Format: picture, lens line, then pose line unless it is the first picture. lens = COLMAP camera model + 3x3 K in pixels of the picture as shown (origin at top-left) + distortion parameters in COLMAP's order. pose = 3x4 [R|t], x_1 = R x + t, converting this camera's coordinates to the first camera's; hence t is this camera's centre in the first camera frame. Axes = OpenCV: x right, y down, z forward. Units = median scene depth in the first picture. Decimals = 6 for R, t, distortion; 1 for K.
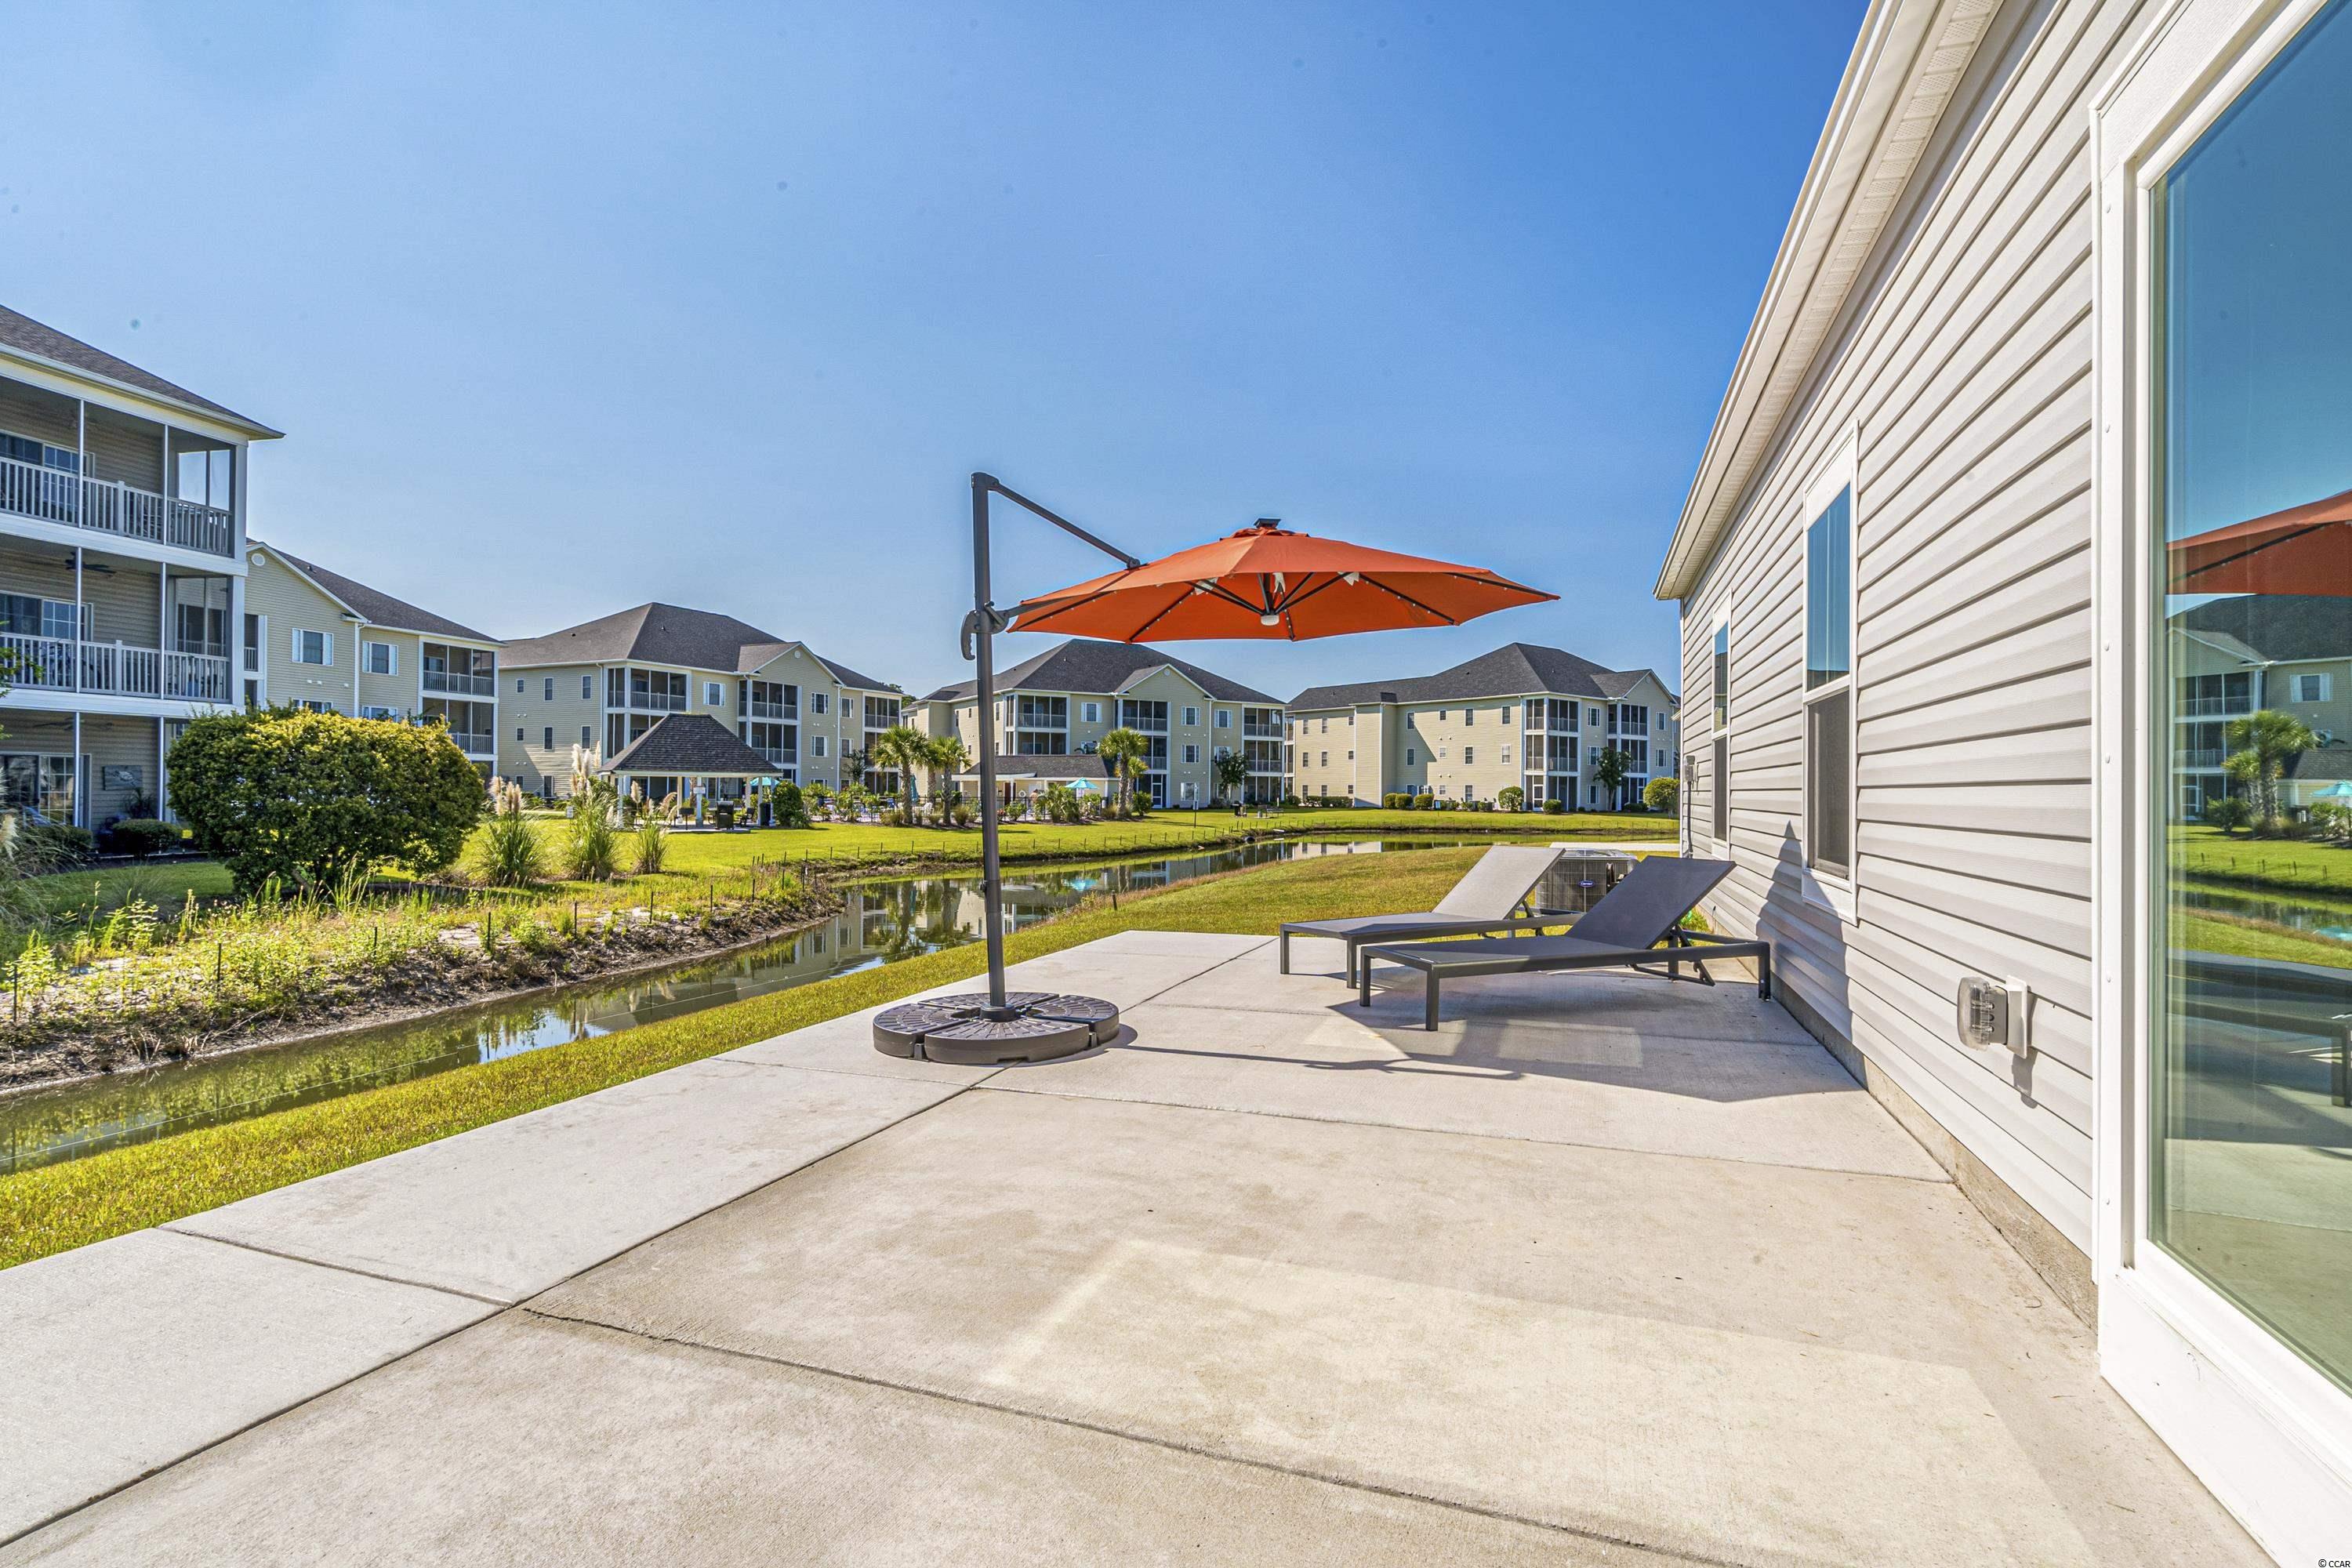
lens RADIAL K [[1097.7, 0, 1183.5], [0, 1097.7, 786.8], [0, 0, 1]] dist [-0.002961, 0.001238]
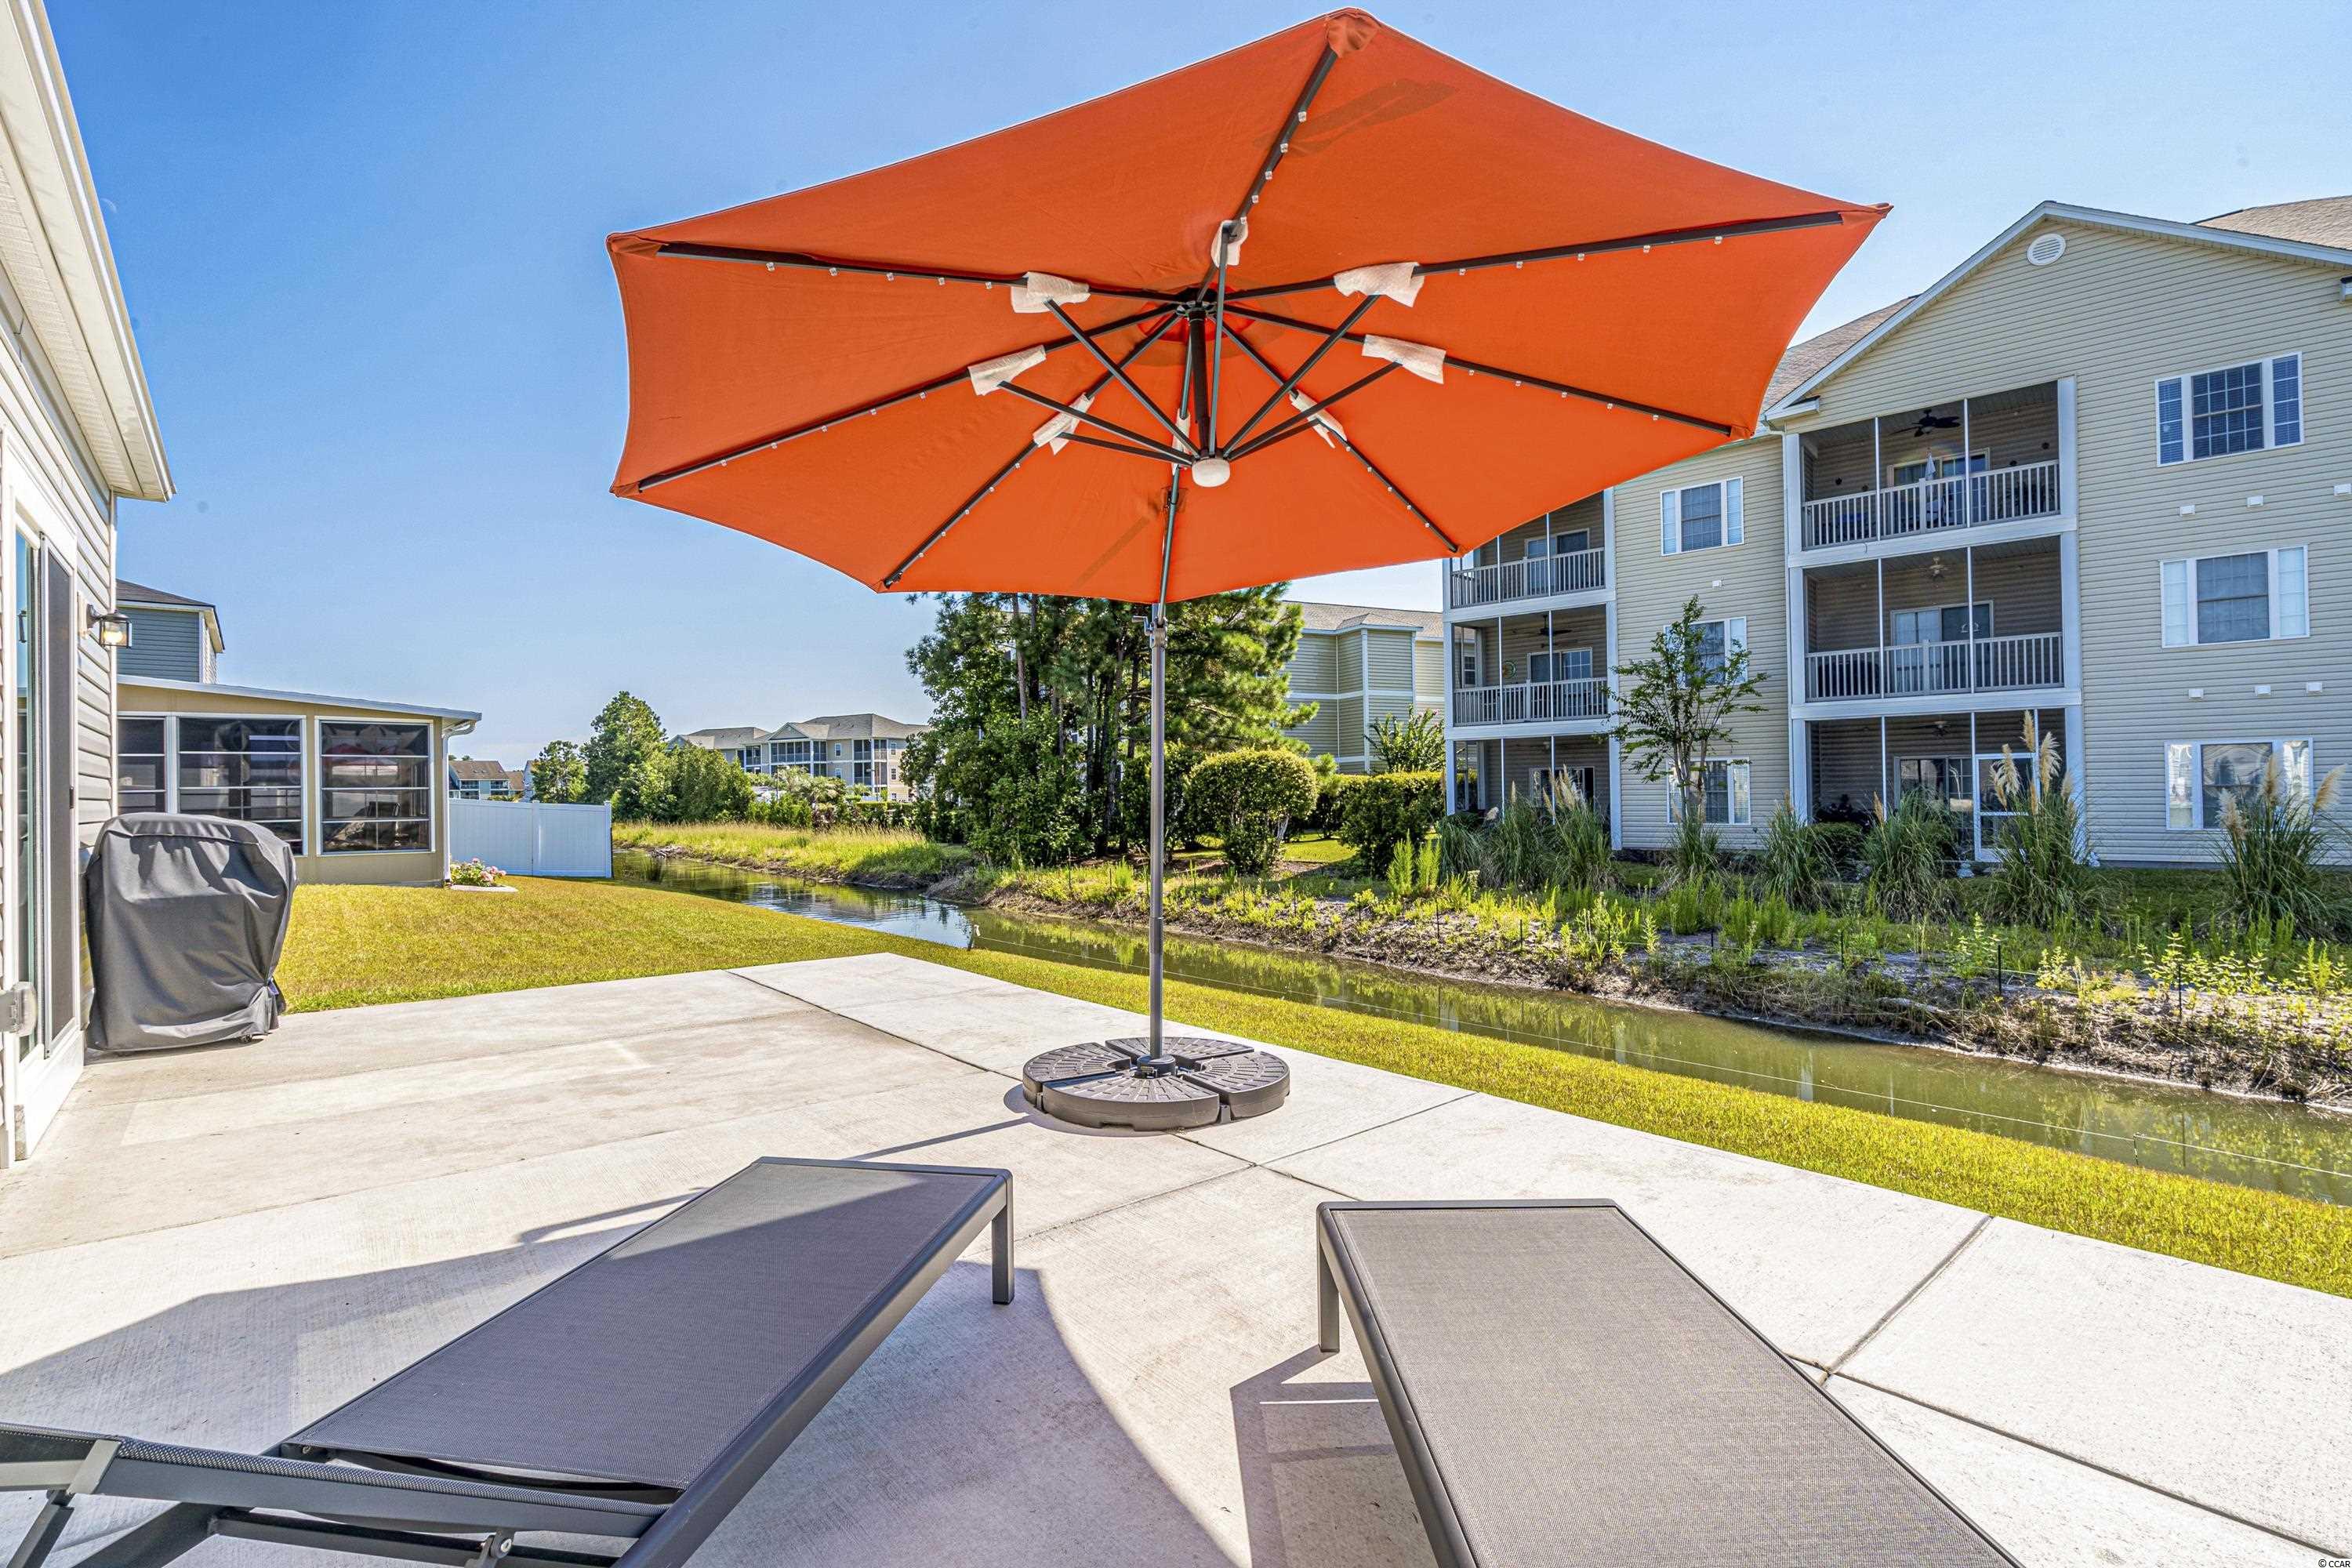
lens RADIAL K [[1077.9, 0, 1182.2], [0, 1077.9, 784.8], [0, 0, 1]] dist [-0.001601, 0.000551]
pose [[-0.496723, -0.002372, -0.867906, 0.857794], [0.014085, 0.999843, -0.010793, -0.022146], [0.867795, -0.017585, -0.496611, 2.125400]]
